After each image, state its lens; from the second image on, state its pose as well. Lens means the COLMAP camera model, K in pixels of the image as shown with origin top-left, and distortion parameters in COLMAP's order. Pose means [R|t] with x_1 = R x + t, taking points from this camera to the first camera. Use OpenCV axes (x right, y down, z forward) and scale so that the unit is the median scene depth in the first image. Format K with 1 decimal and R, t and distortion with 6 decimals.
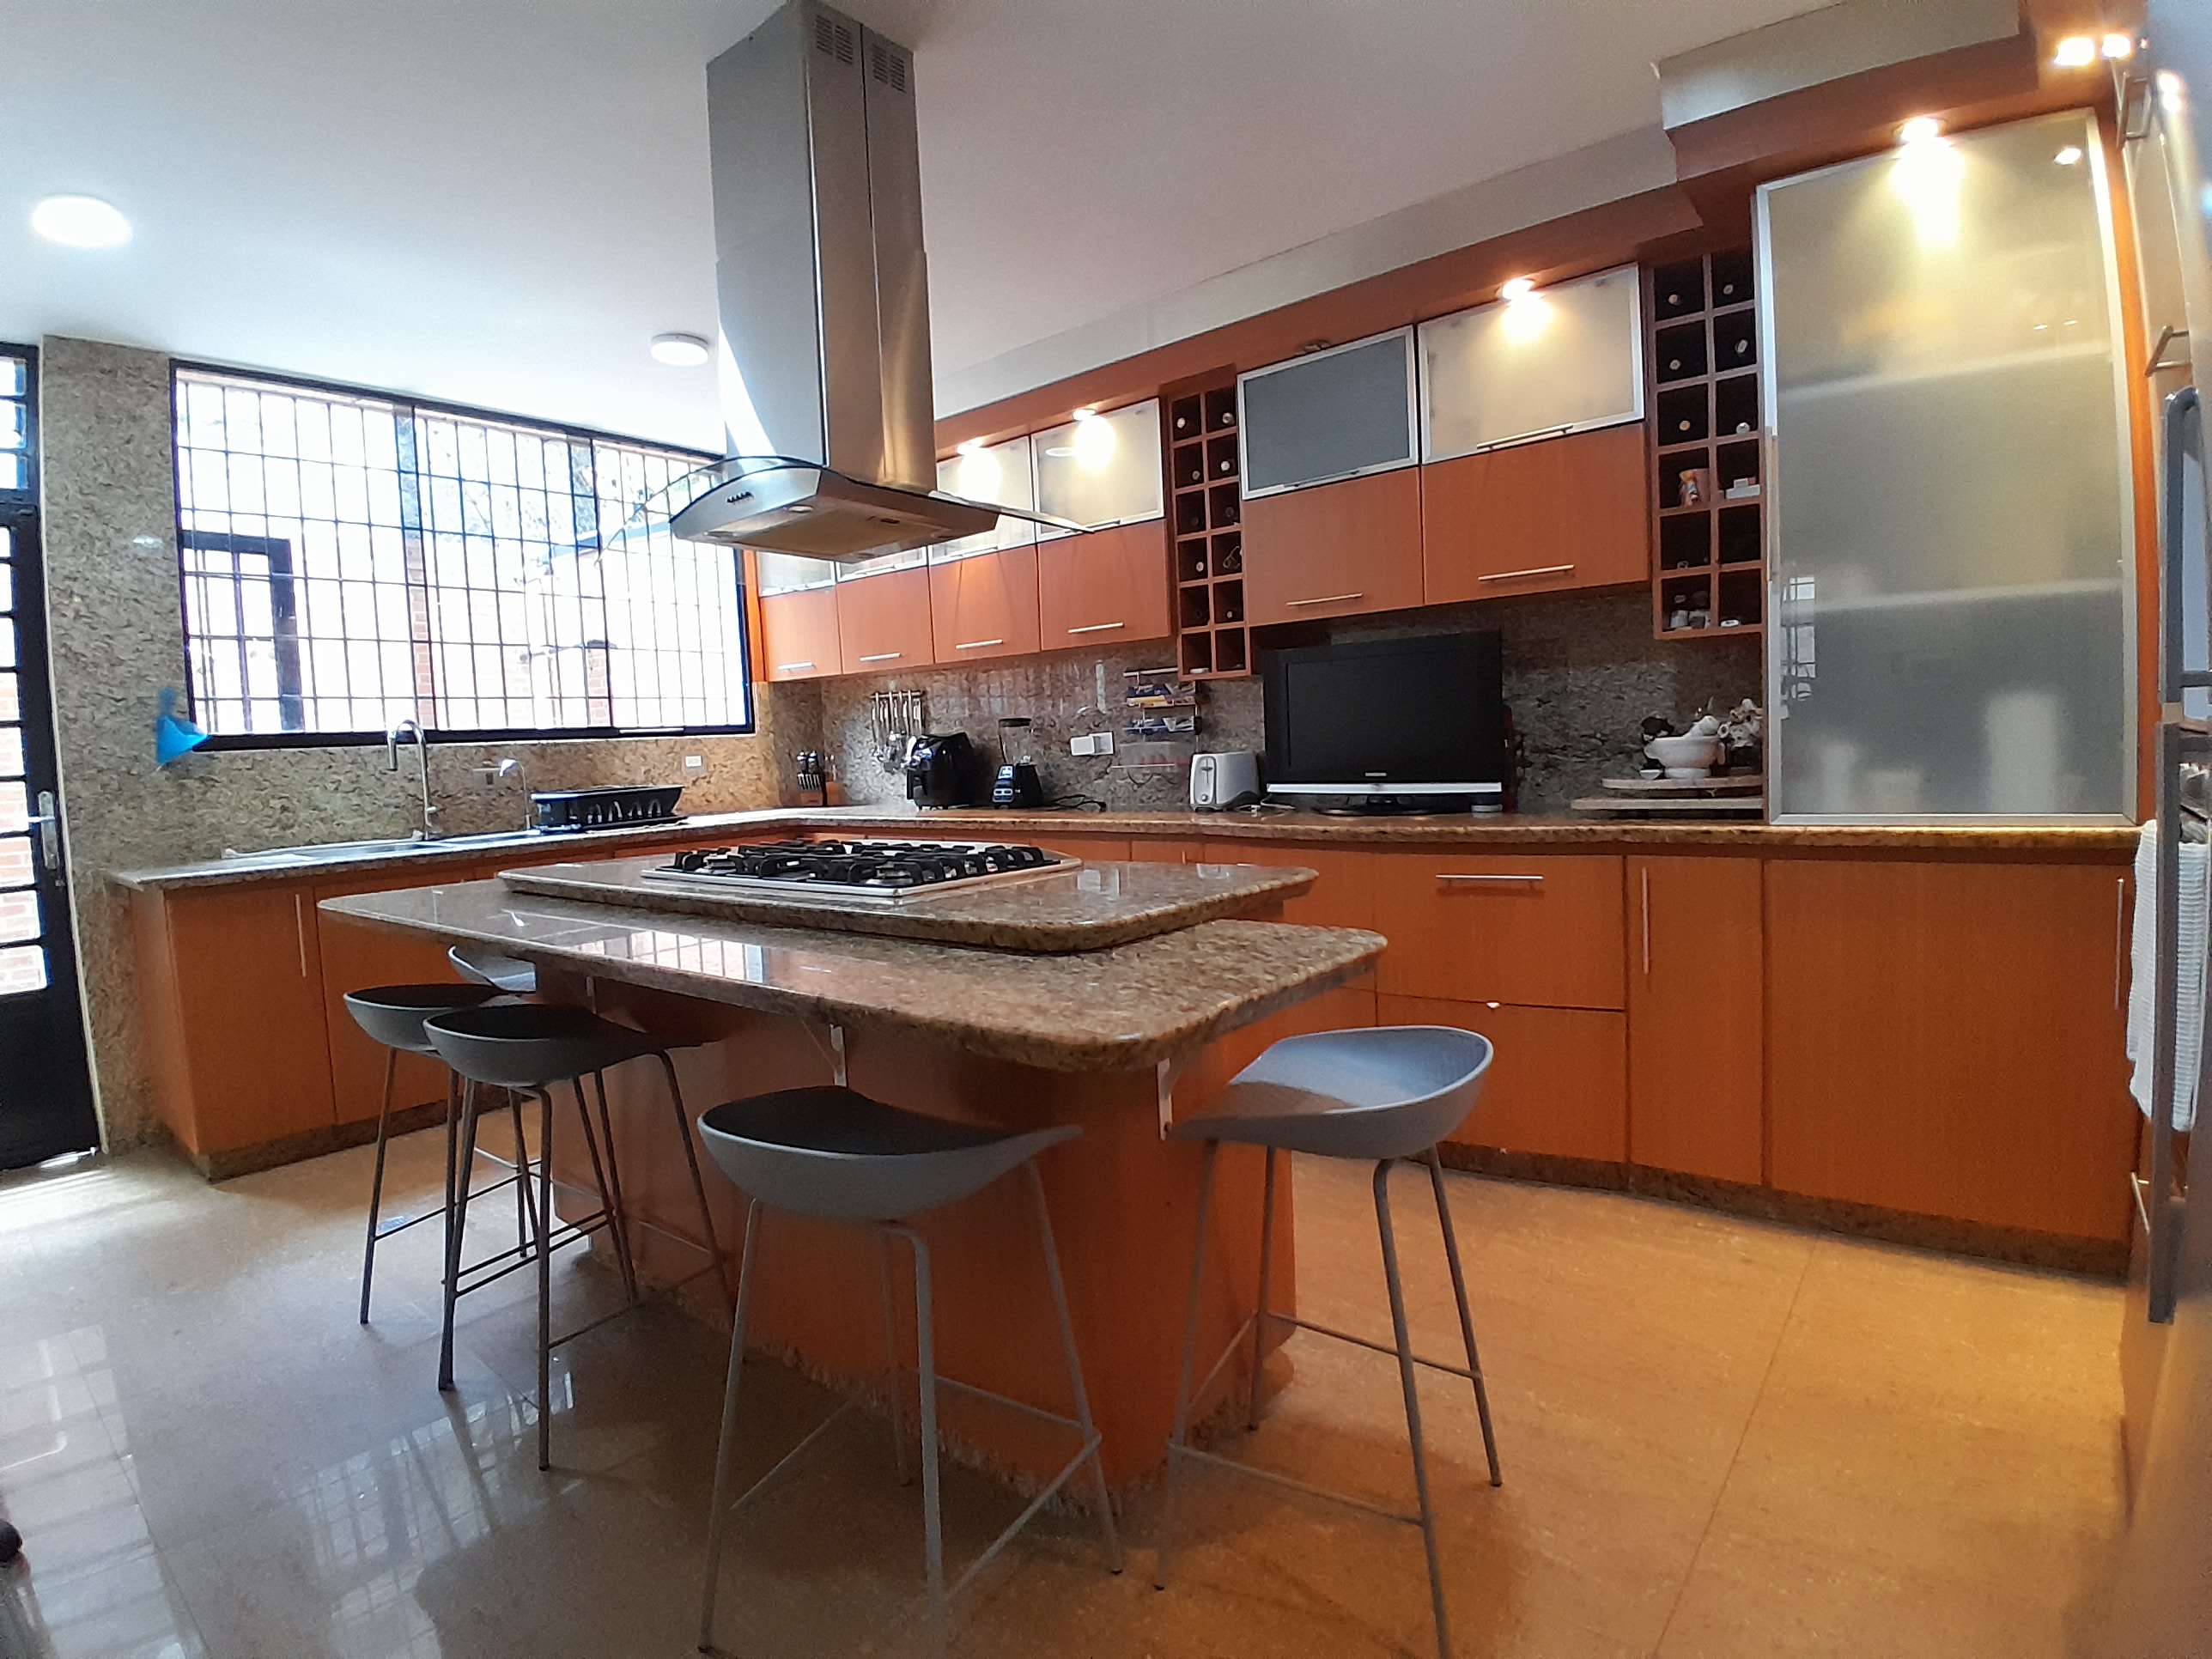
lens RADIAL K [[1098.6, 0, 1109.7], [0, 1098.6, 808.0], [0, 0, 1]] dist [-0.001203, -0.000091]
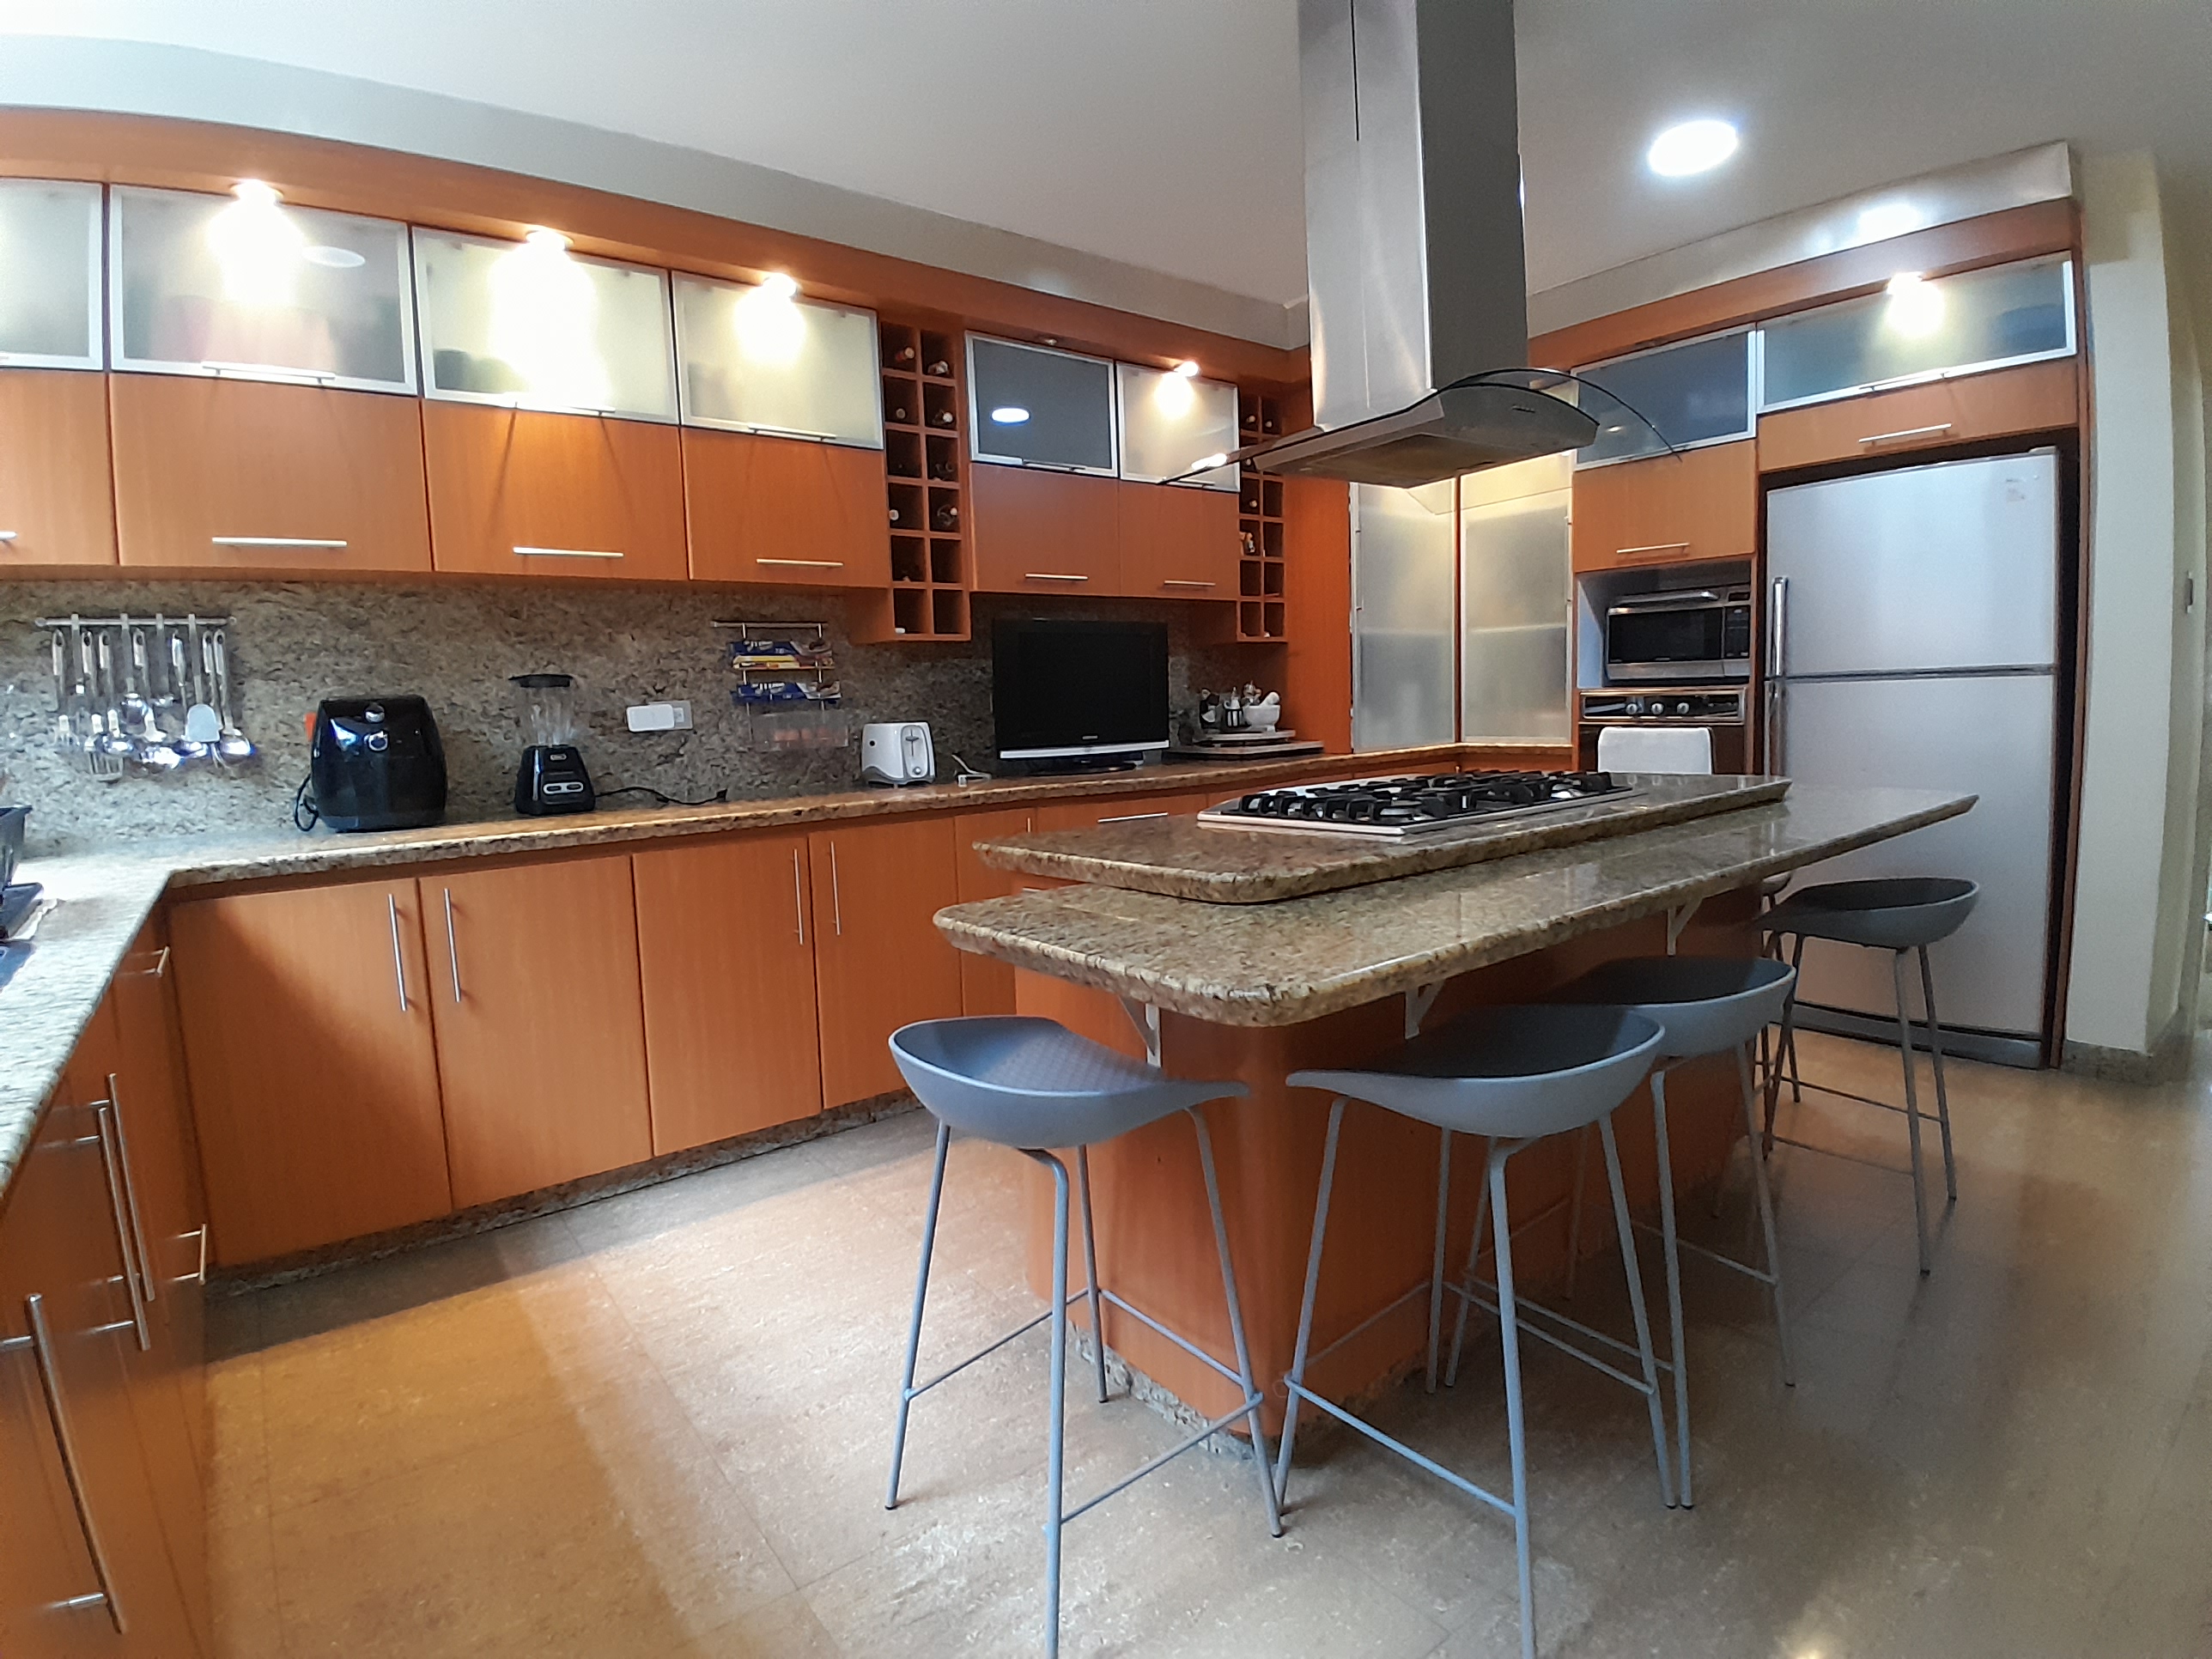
lens RADIAL K [[1118.7, 0, 1106.0], [0, 1118.7, 829.5], [0, 0, 1]] dist [-0.000156, -0.041933]
pose [[0.214763, -0.078189, 0.973531, -0.772639], [0.082820, 0.994658, 0.061615, -0.004841], [-0.973148, 0.067395, 0.220091, 0.629373]]
